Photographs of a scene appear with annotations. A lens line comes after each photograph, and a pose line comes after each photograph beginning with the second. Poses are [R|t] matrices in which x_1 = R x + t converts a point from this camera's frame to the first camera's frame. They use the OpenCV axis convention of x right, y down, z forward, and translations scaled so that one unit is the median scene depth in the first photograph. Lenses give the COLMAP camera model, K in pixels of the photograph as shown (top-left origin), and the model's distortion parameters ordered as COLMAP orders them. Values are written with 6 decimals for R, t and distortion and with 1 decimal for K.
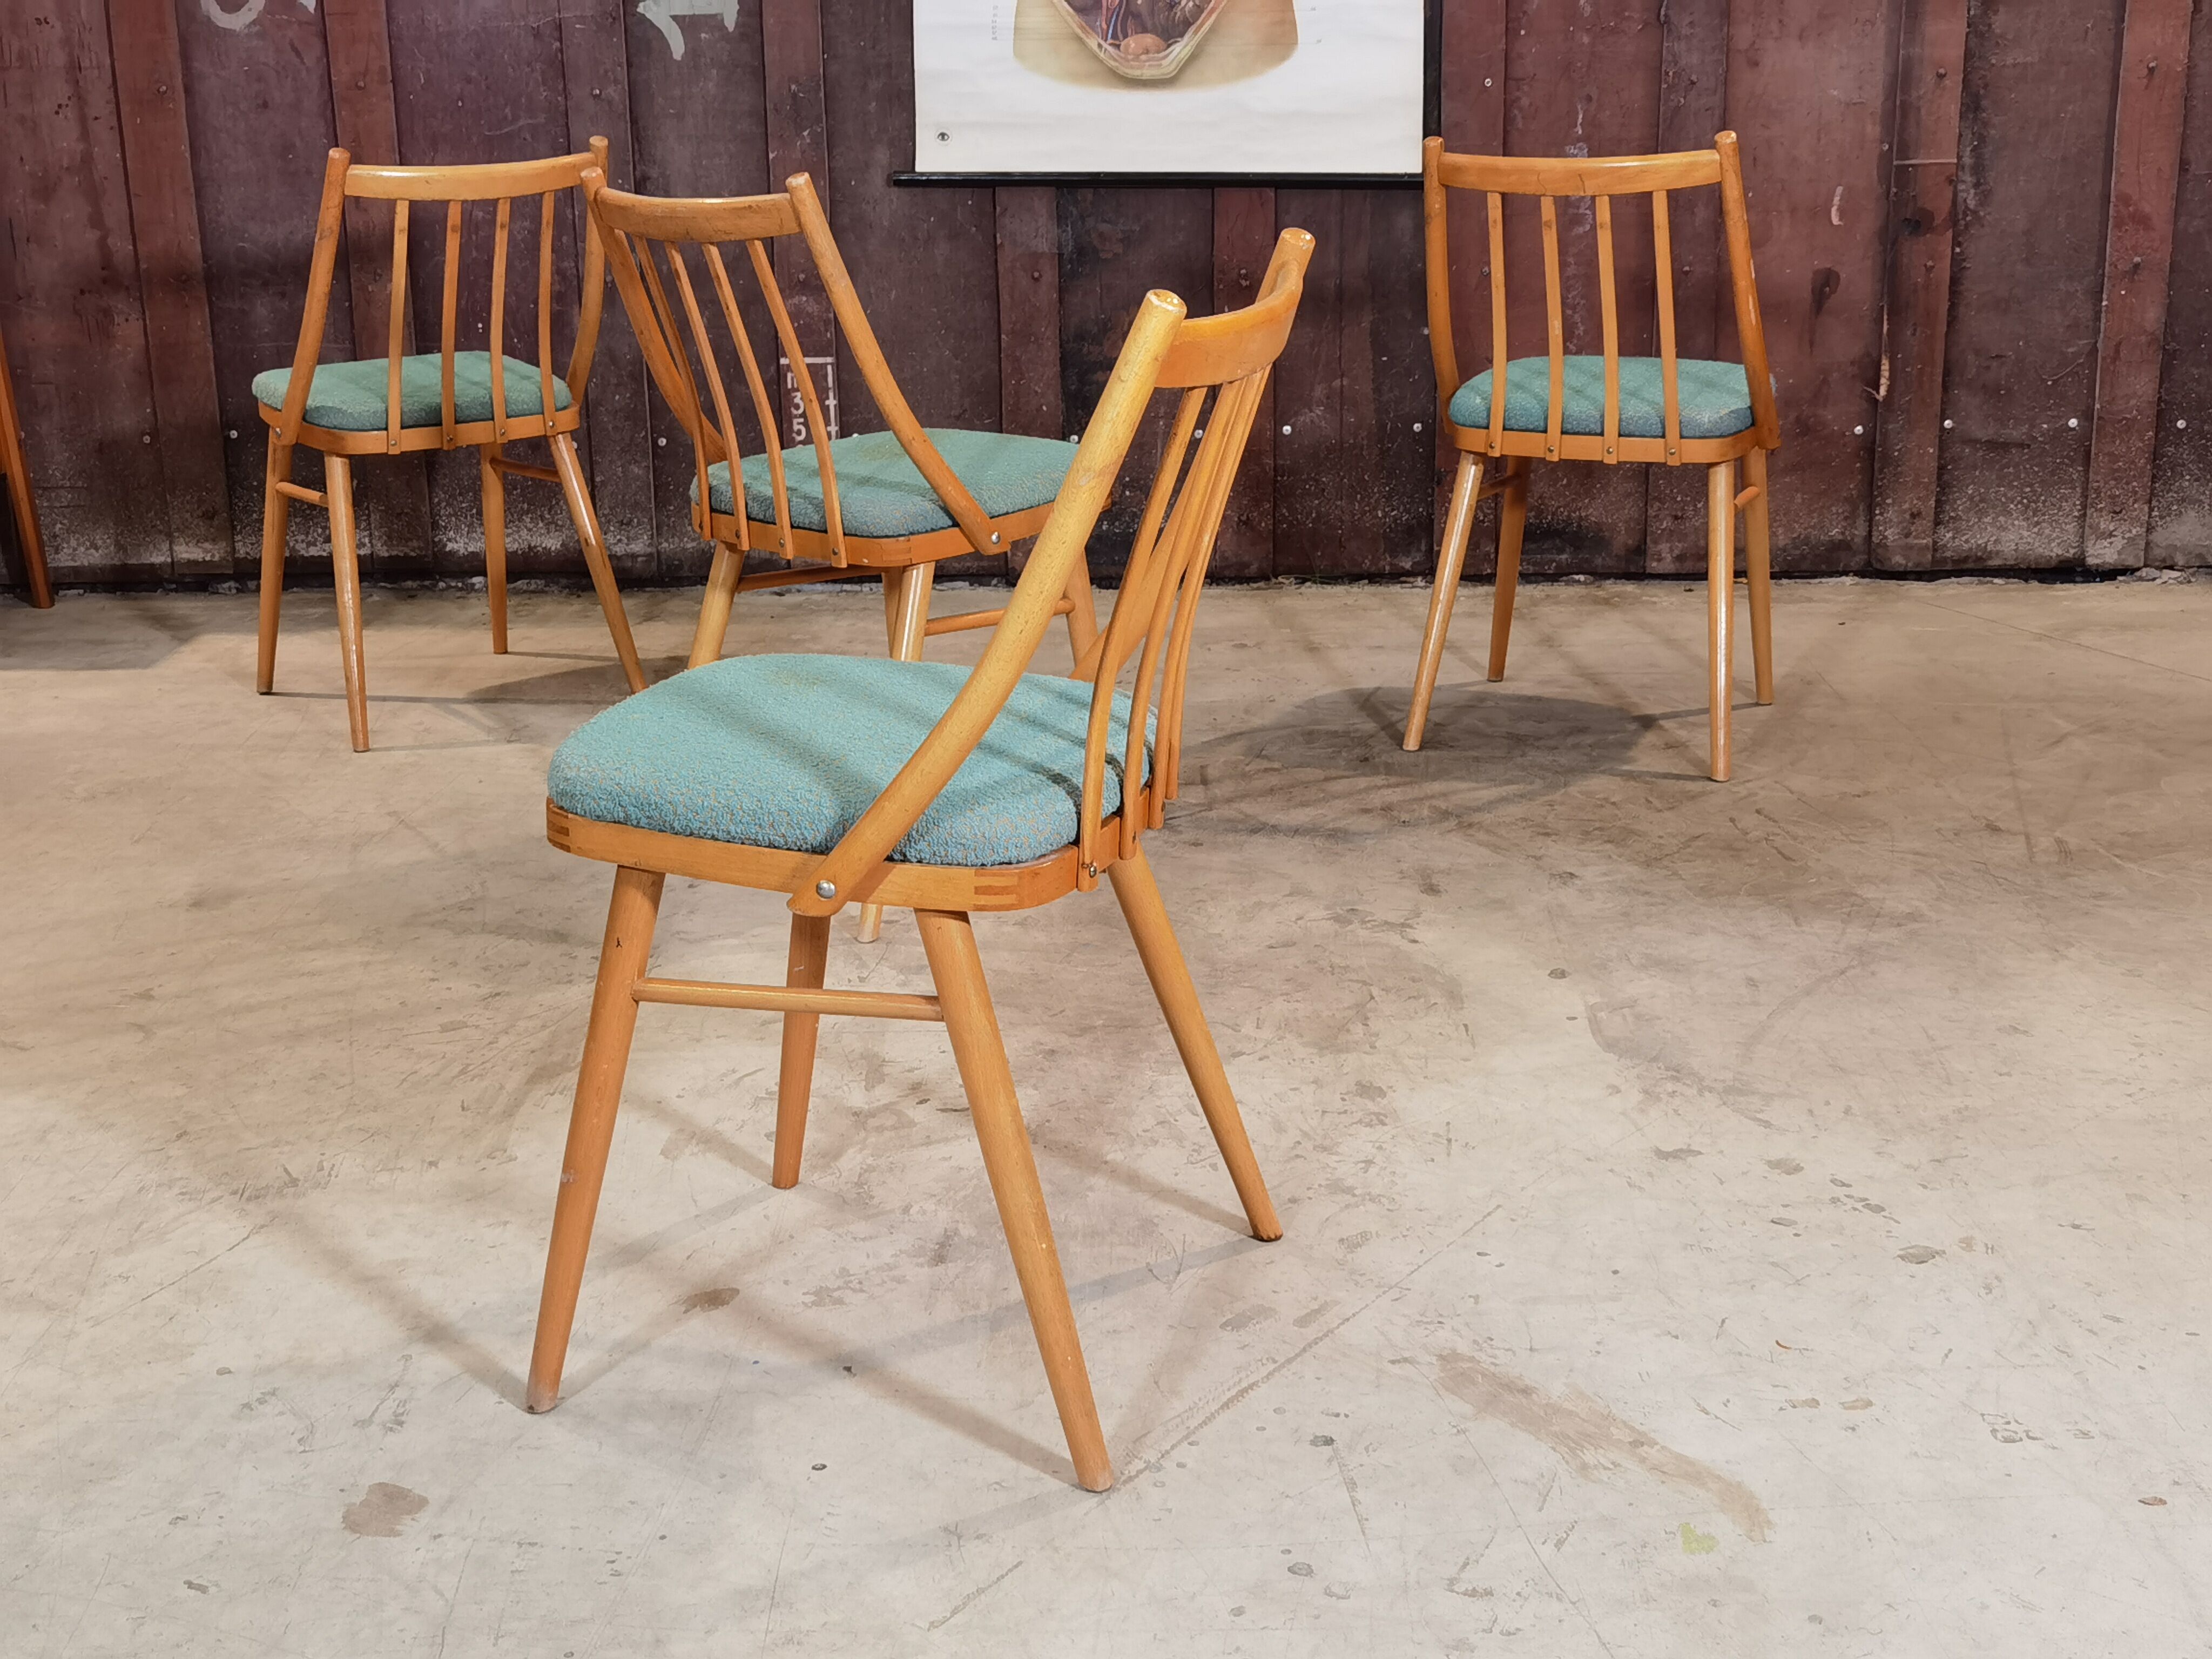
lens RADIAL K [[2757.0, 0, 1083.6], [0, 2757.0, 836.8], [0, 0, 1]] dist [-0.071598, 0.269614]
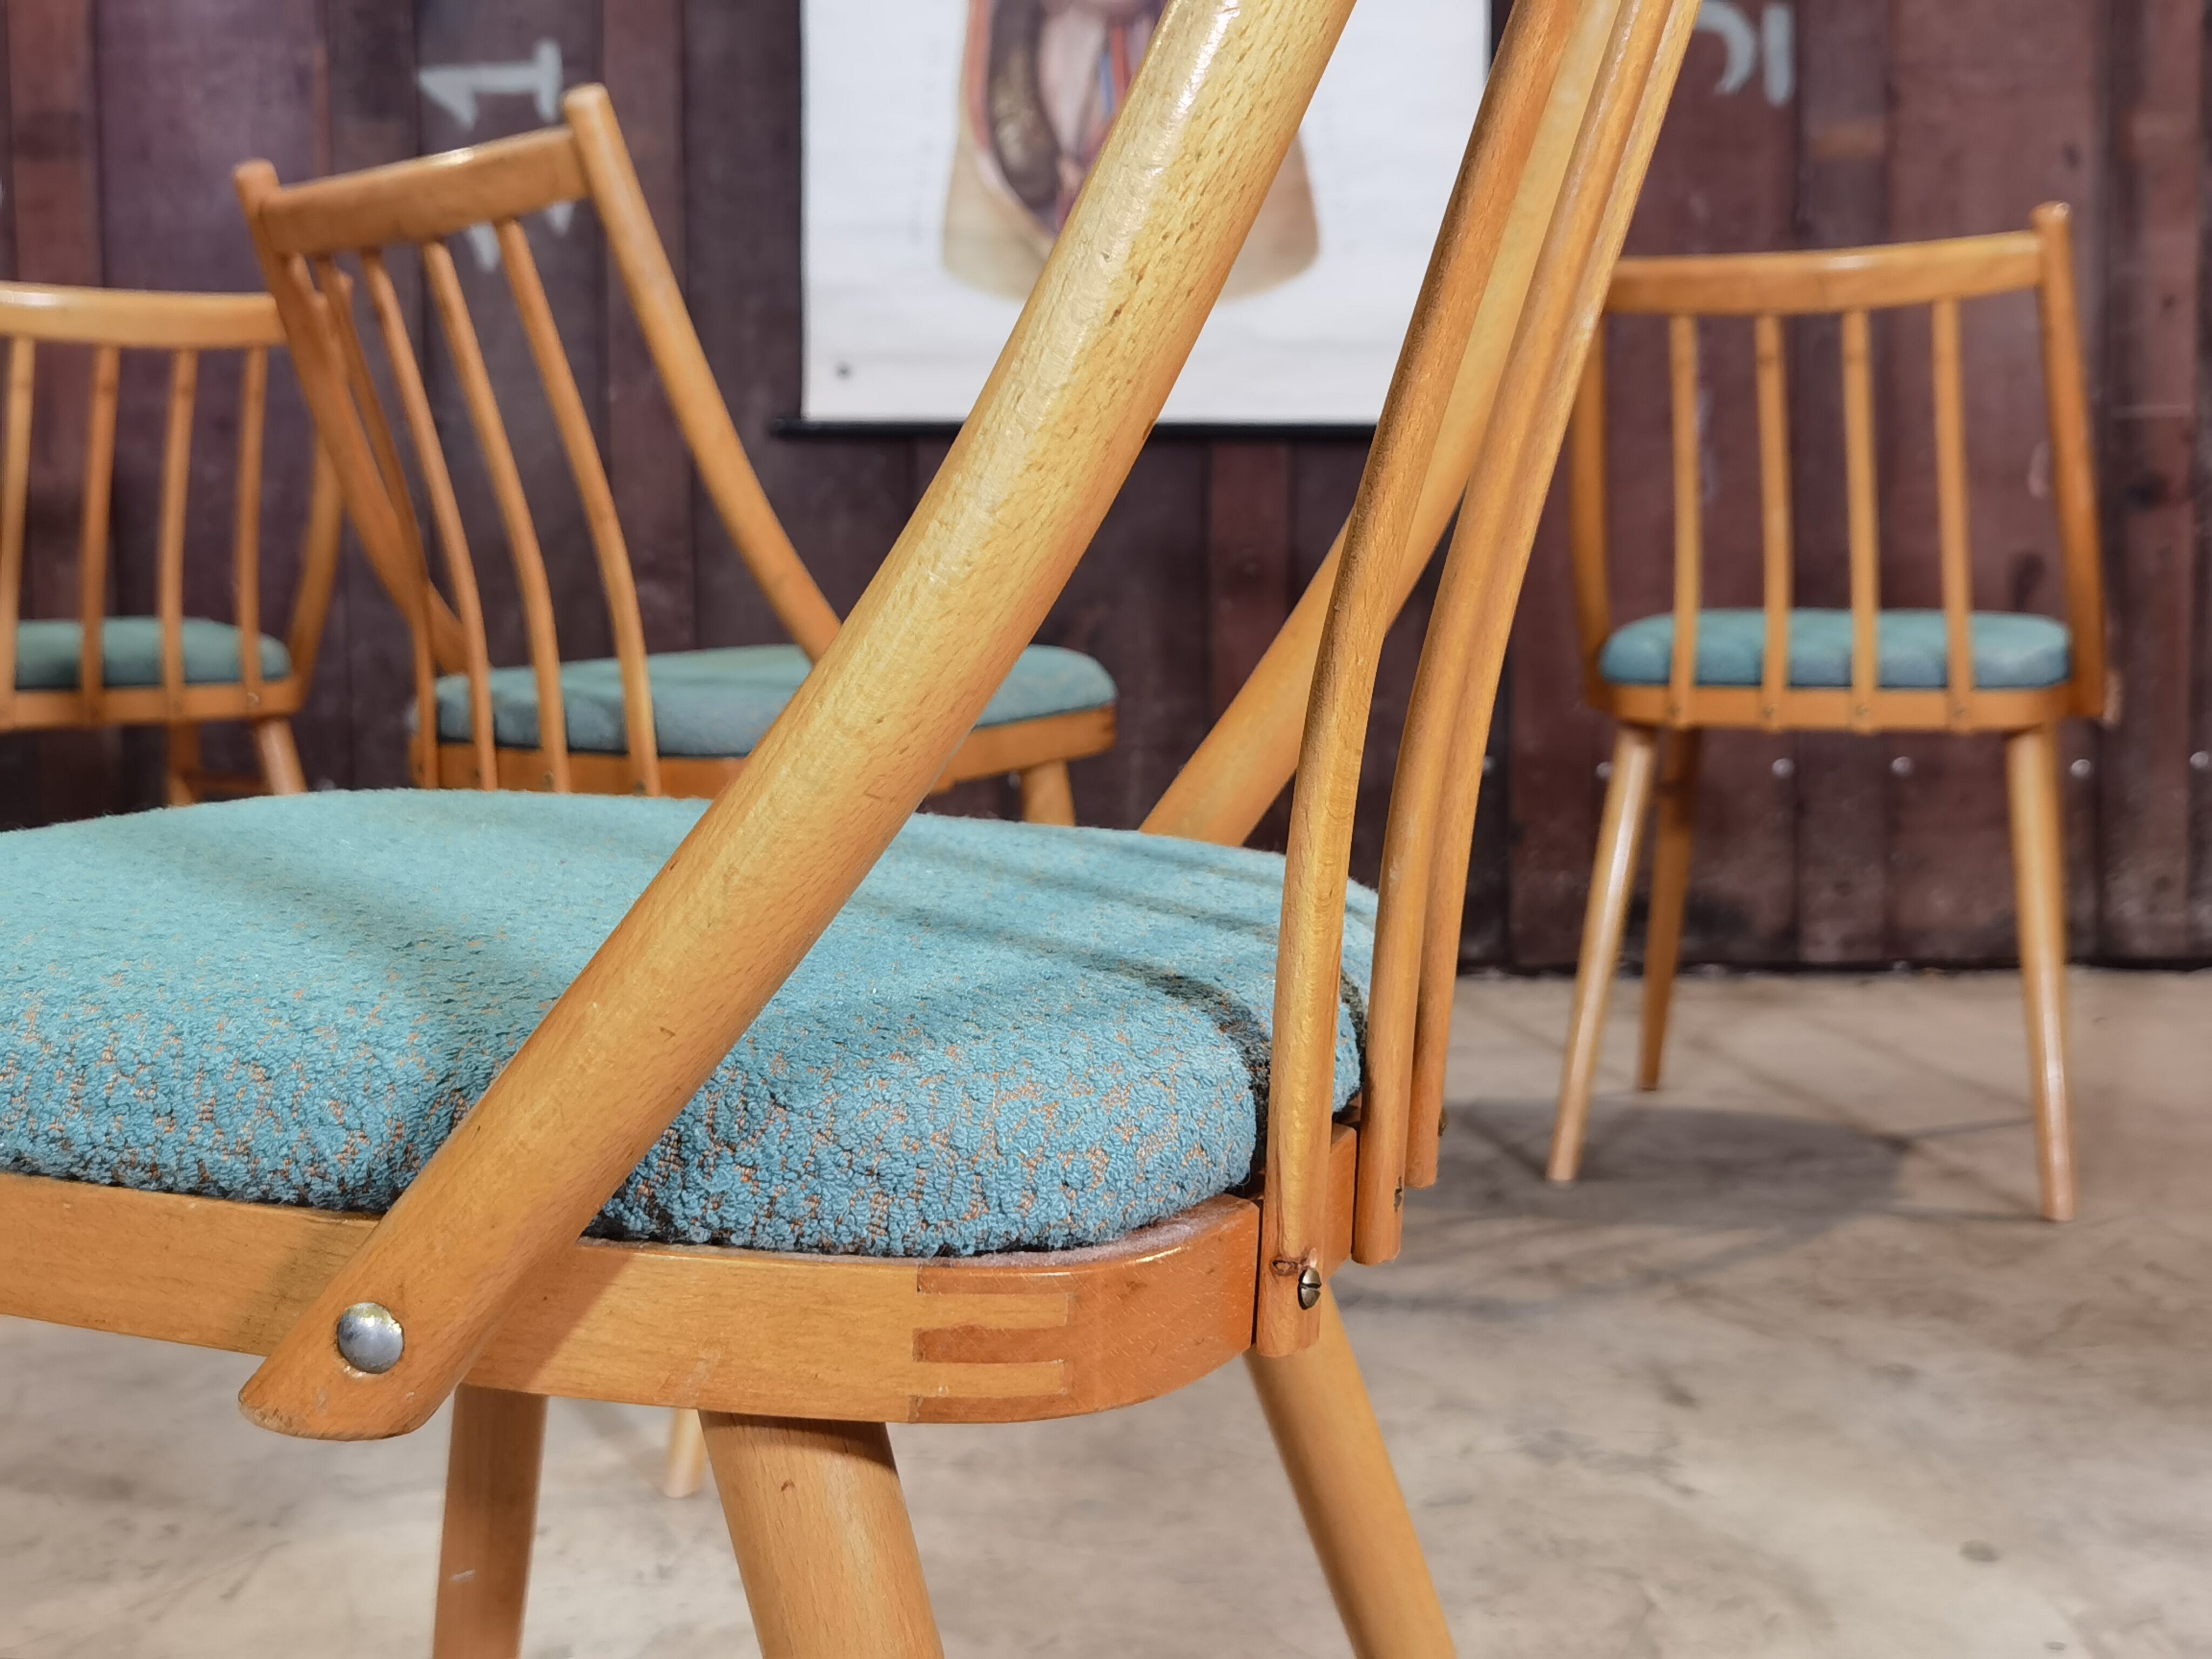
lens RADIAL K [[2785.1, 0, 1097.3], [0, 2785.1, 788.3], [0, 0, 1]] dist [-0.114261, 0.333026]
pose [[0.999119, 0.004924, 0.041676, -0.017321], [0.003748, 0.978654, -0.205480, 0.011547], [-0.041798, 0.205455, 0.977773, 0.372720]]
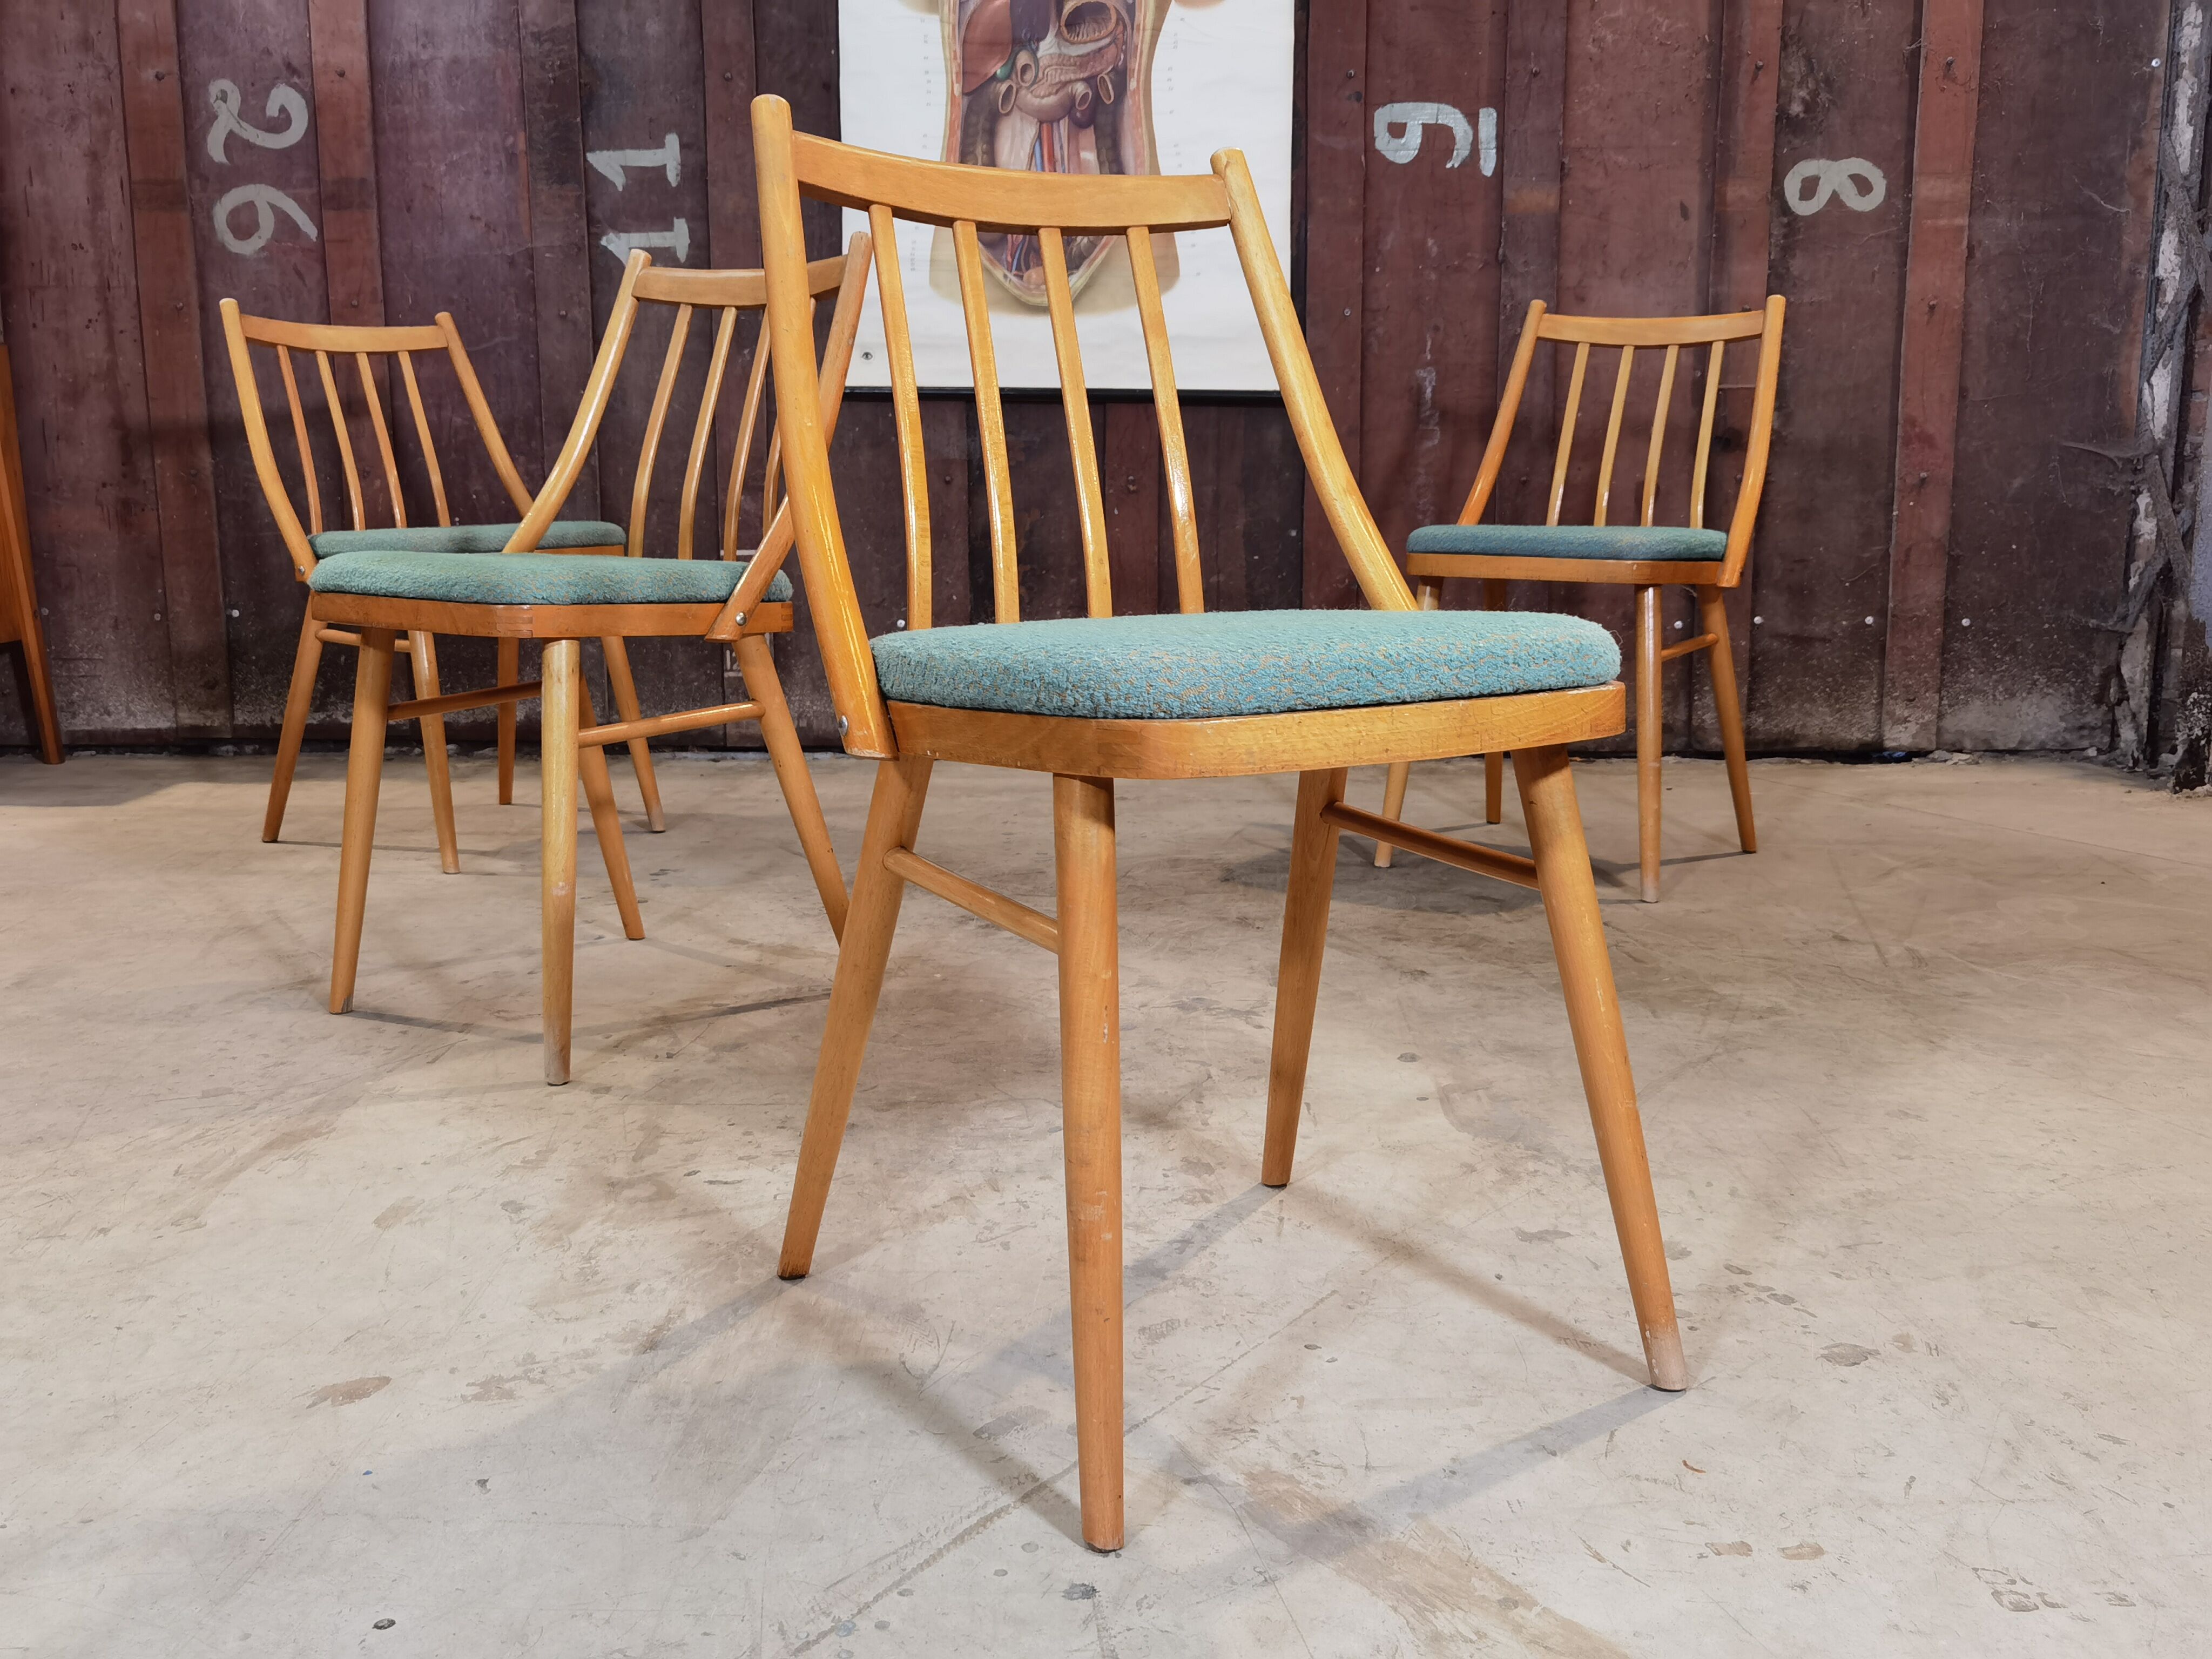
lens RADIAL K [[2028.5, 0, 1081.5], [0, 2028.5, 839.3], [0, 0, 1]] dist [-0.029892, 0.122678]
pose [[0.999883, 0.014238, 0.005633, 0.045499], [-0.013526, 0.993742, -0.110879, 0.044506], [-0.007176, 0.110790, 0.993818, 0.245836]]
